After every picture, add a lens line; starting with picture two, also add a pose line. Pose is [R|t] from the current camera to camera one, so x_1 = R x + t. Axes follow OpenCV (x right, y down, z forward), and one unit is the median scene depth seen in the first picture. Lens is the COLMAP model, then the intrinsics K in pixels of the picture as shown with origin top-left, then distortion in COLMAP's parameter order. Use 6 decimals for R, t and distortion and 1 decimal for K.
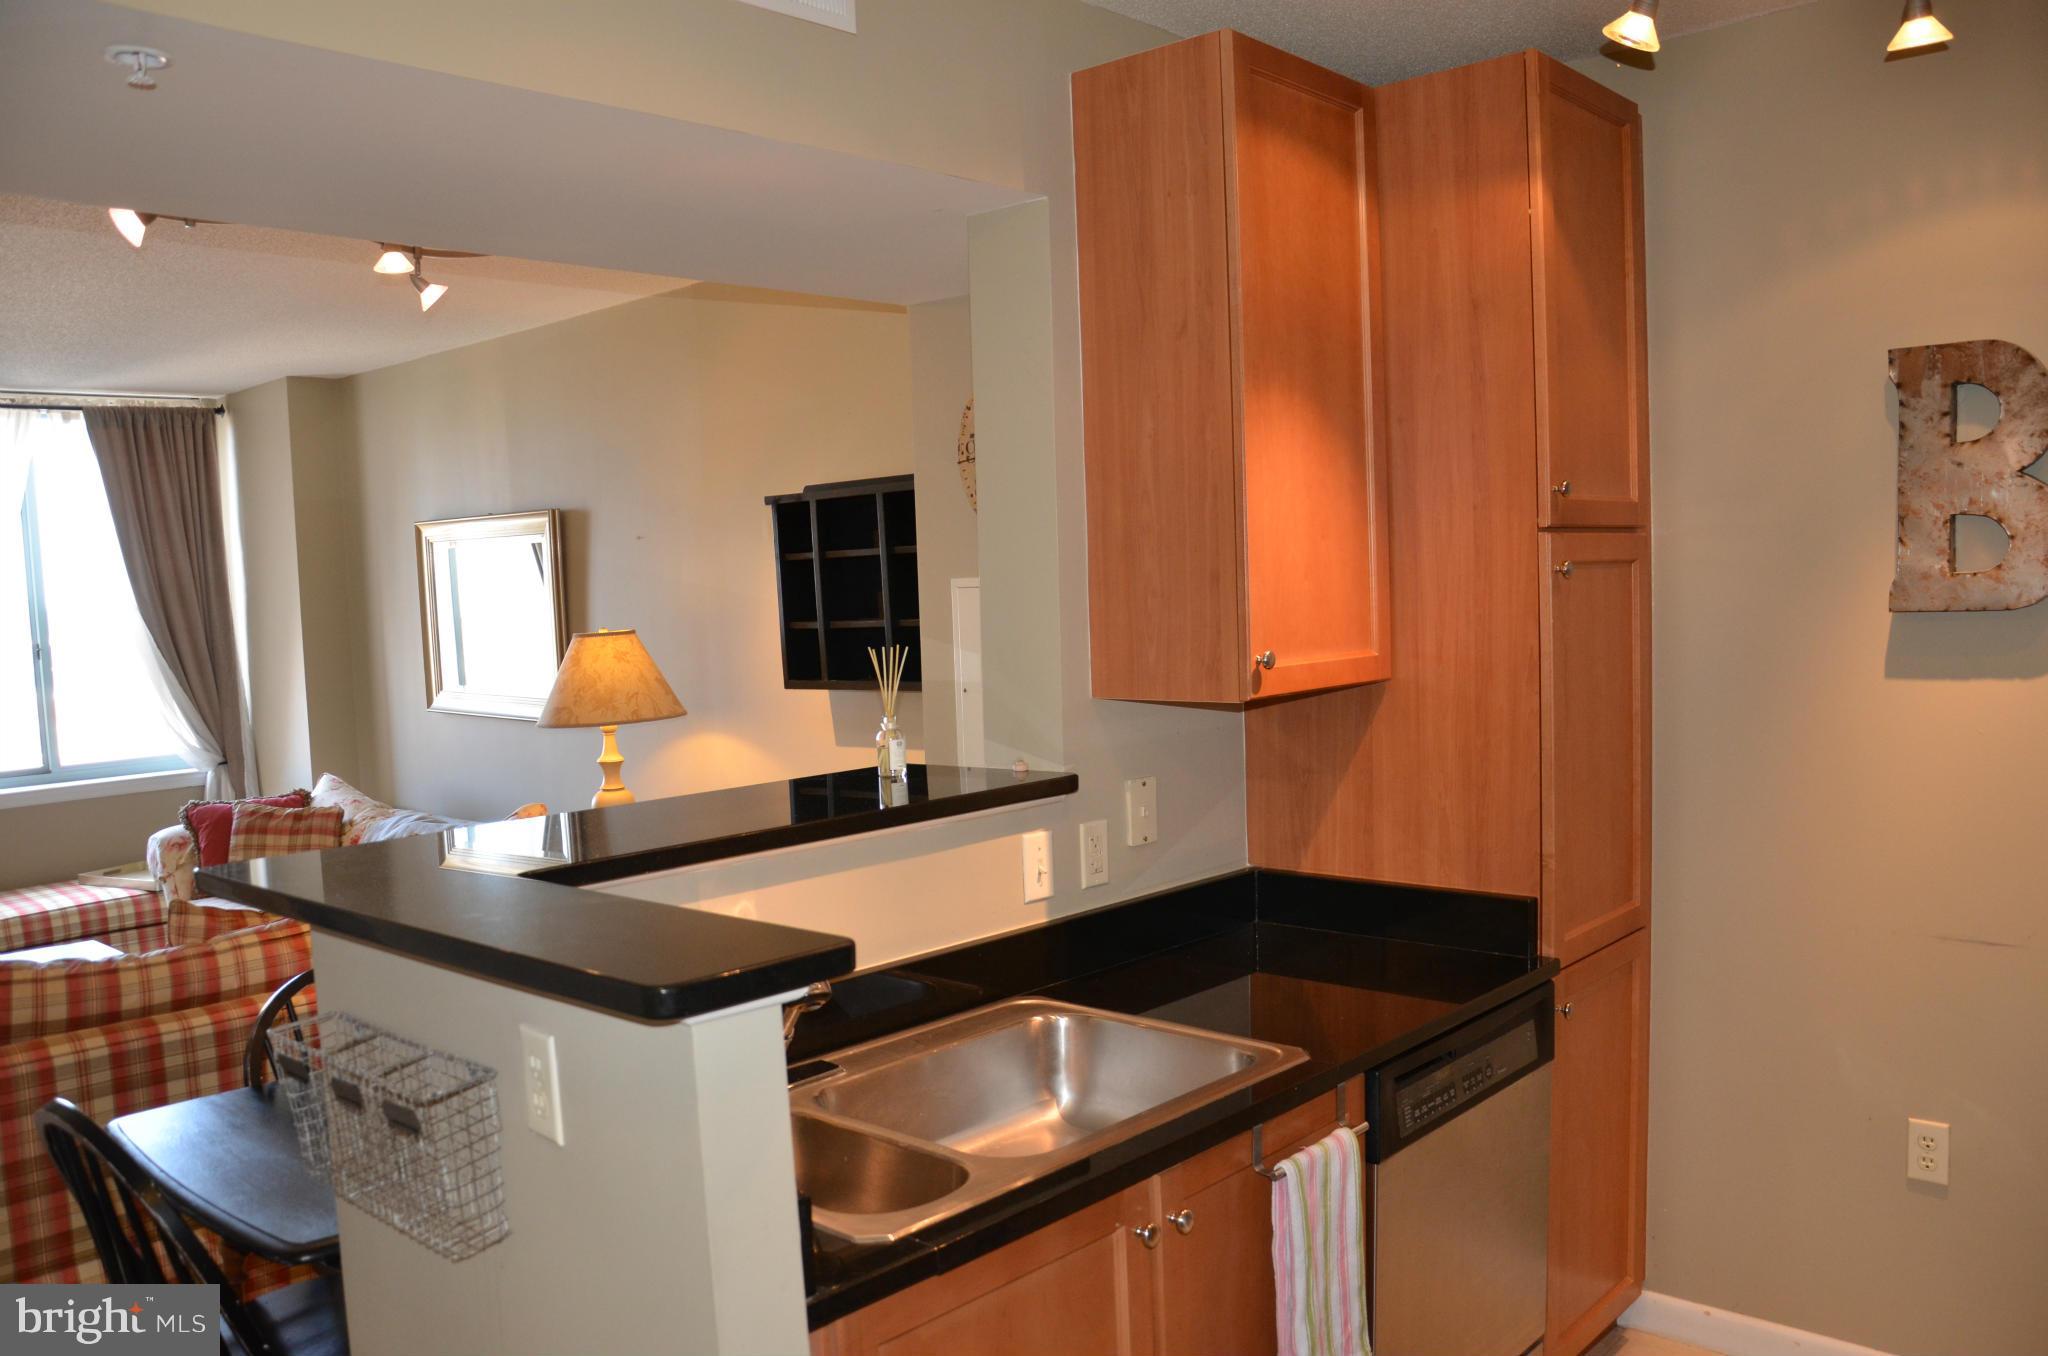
lens RADIAL K [[1600.4, 0, 1027.7], [0, 1600.4, 688.1], [0, 0, 1]] dist [-0.150540, 0.121160]
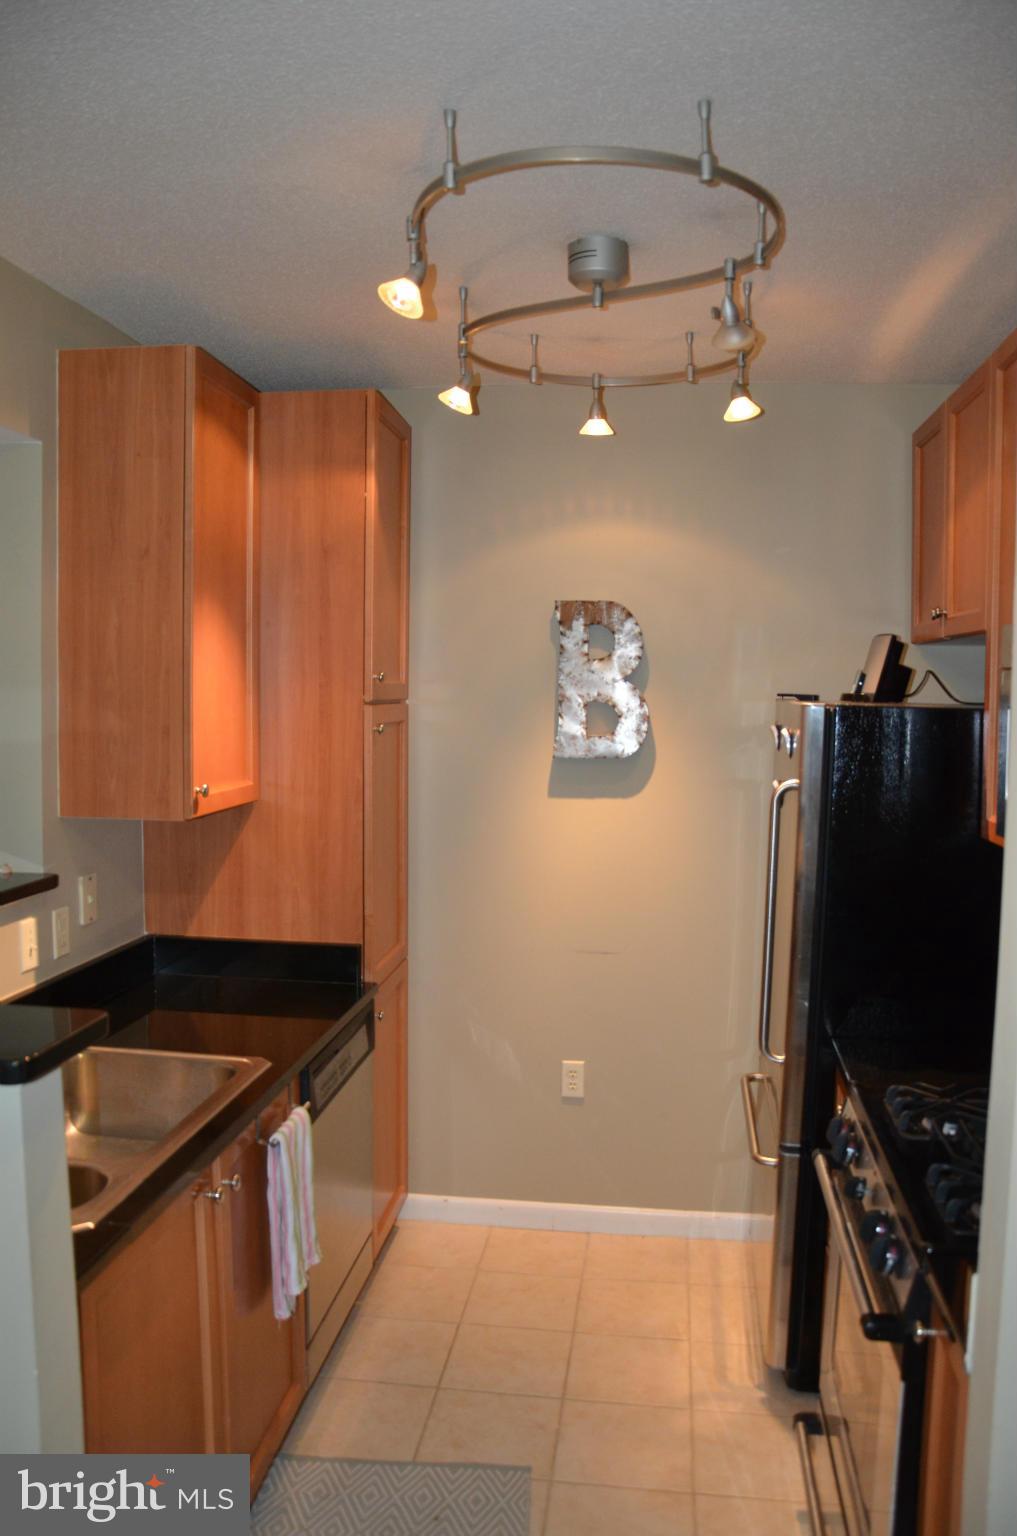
lens RADIAL K [[1200.3, 0, 508.5], [0, 1200.3, 768.0], [0, 0, 1]] dist [-0.150540, 0.121160]
pose [[0.818978, 0.006239, 0.573792, -0.225096], [0.000805, 0.999927, -0.012021, -0.023381], [-0.573825, 0.010307, 0.818913, -0.029417]]
